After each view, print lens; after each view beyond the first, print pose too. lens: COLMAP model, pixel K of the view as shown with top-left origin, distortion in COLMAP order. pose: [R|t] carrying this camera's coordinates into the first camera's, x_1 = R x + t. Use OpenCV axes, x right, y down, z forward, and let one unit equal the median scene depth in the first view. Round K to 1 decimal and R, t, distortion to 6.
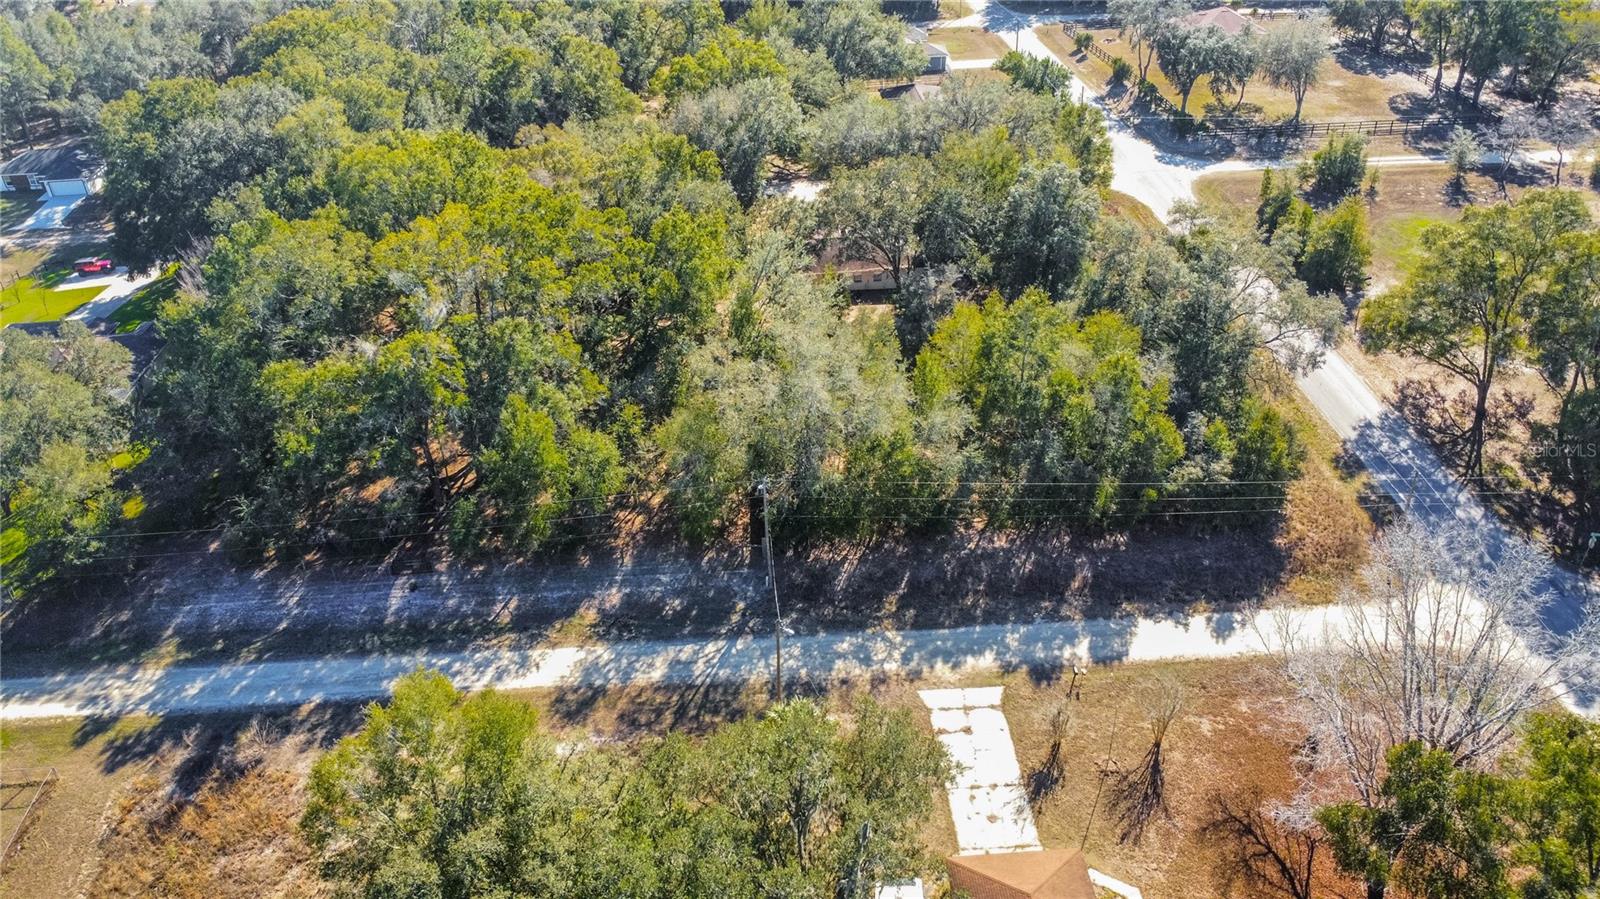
lens RADIAL K [[1160.1, 0, 795.8], [0, 1160.1, 443.6], [0, 0, 1]] dist [-0.030516, -0.010348]
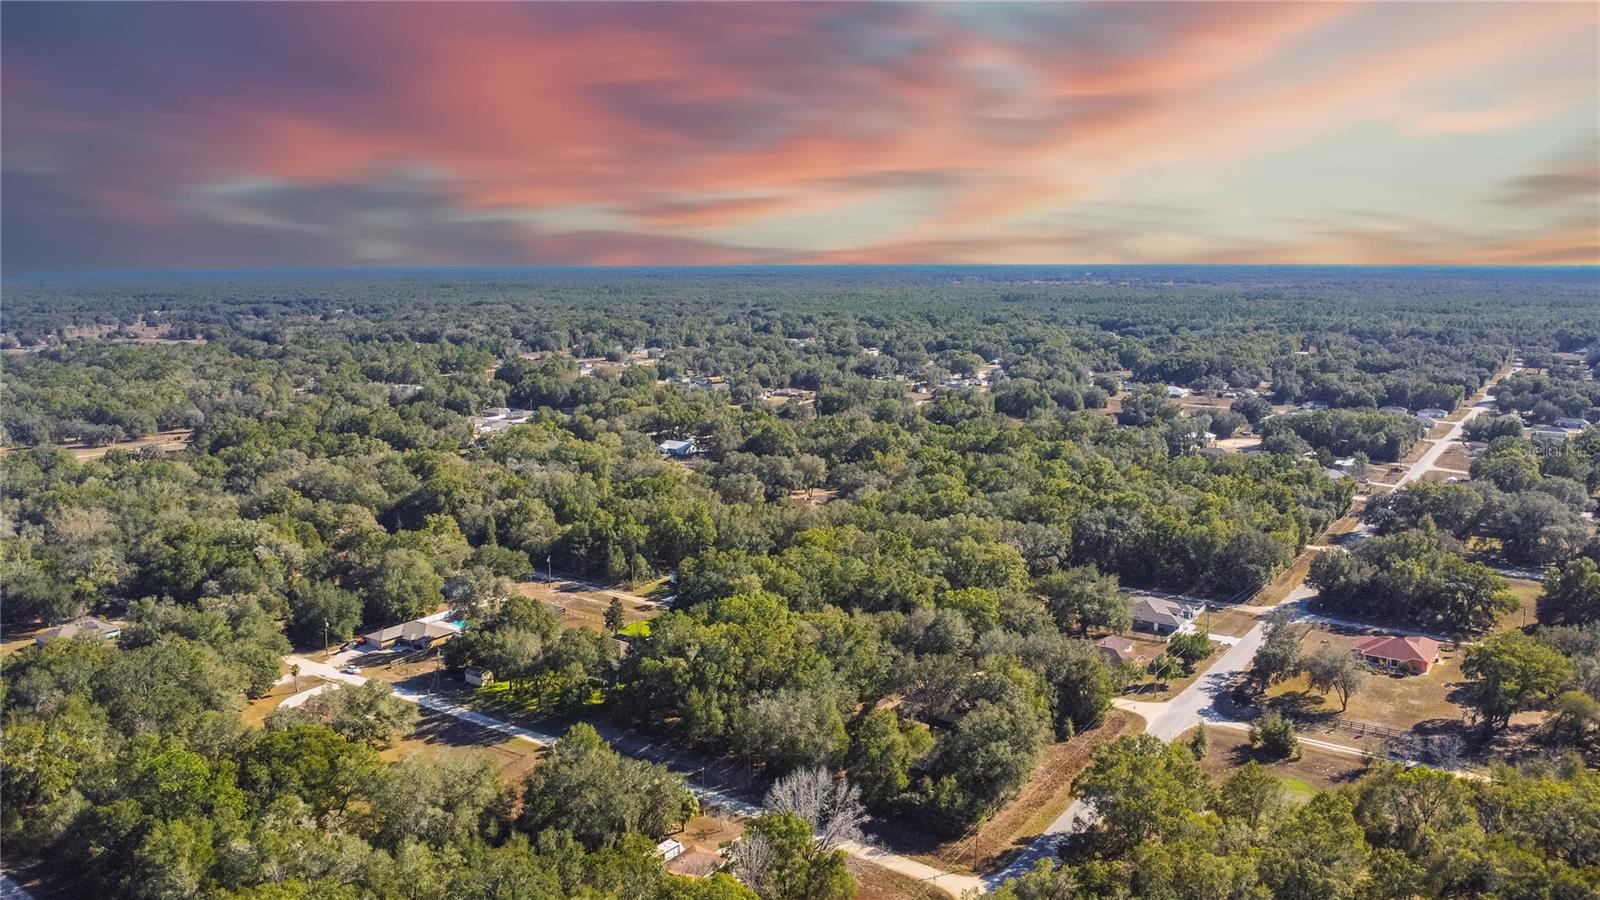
lens RADIAL K [[1160.1, 0, 795.8], [0, 1160.1, 444.1], [0, 0, 1]] dist [-0.030516, -0.010348]
pose [[0.780698, 0.123860, -0.612511, 1.386641], [-0.355695, 0.893967, -0.272589, 0.096218], [0.513802, 0.430677, 0.741974, -1.059077]]
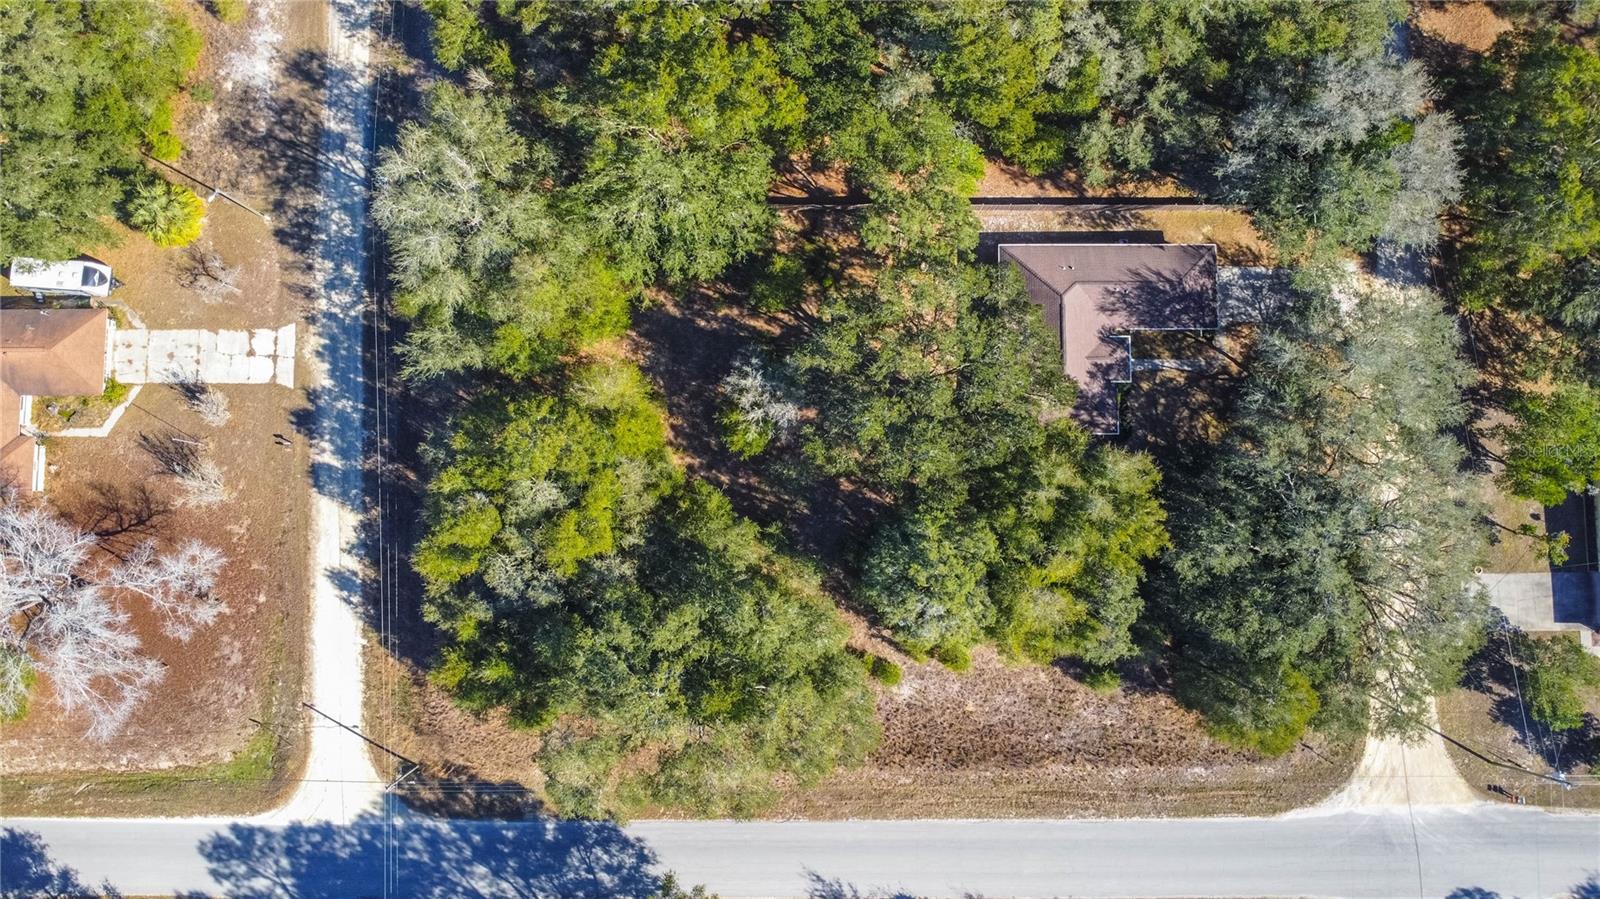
lens RADIAL K [[1160.1, 0, 795.8], [0, 1160.1, 443.6], [0, 0, 1]] dist [-0.030516, -0.010348]
pose [[-0.059100, 0.997056, -0.048856, 0.222147], [-0.552891, 0.008055, 0.833215, -0.961180], [0.831155, 0.076254, 0.550787, 0.619710]]
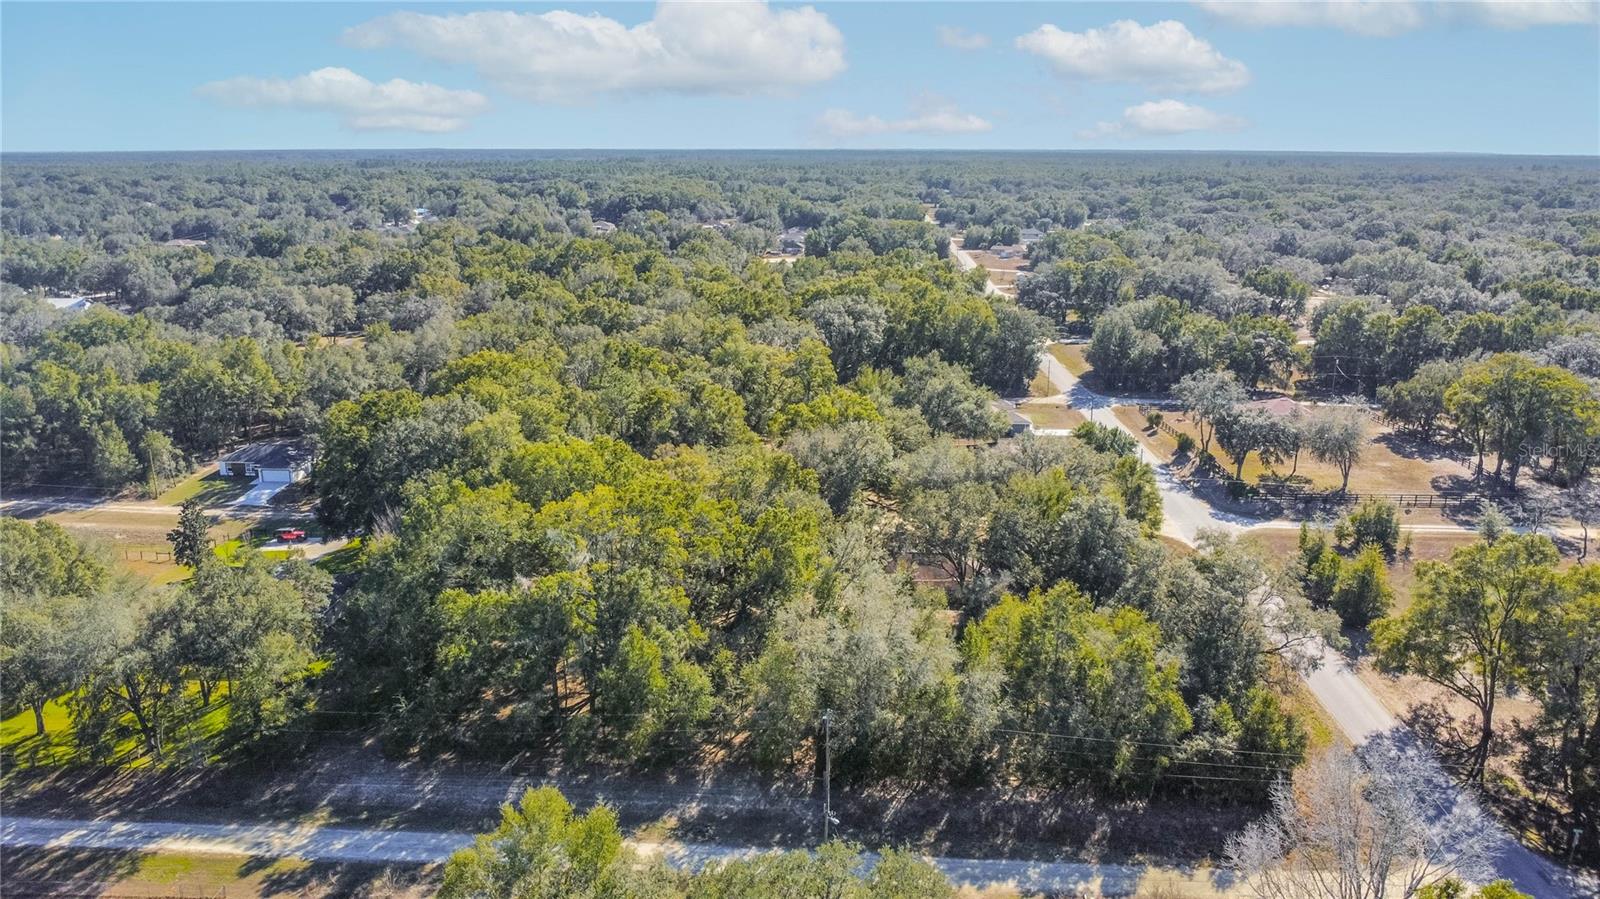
lens RADIAL K [[1160.1, 0, 795.8], [0, 1160.1, 443.6], [0, 0, 1]] dist [-0.030516, -0.010348]
pose [[0.993103, 0.061142, -0.100037, 0.036178], [-0.089438, 0.946777, -0.309216, 0.120903], [0.075806, 0.316031, 0.945716, -0.193614]]
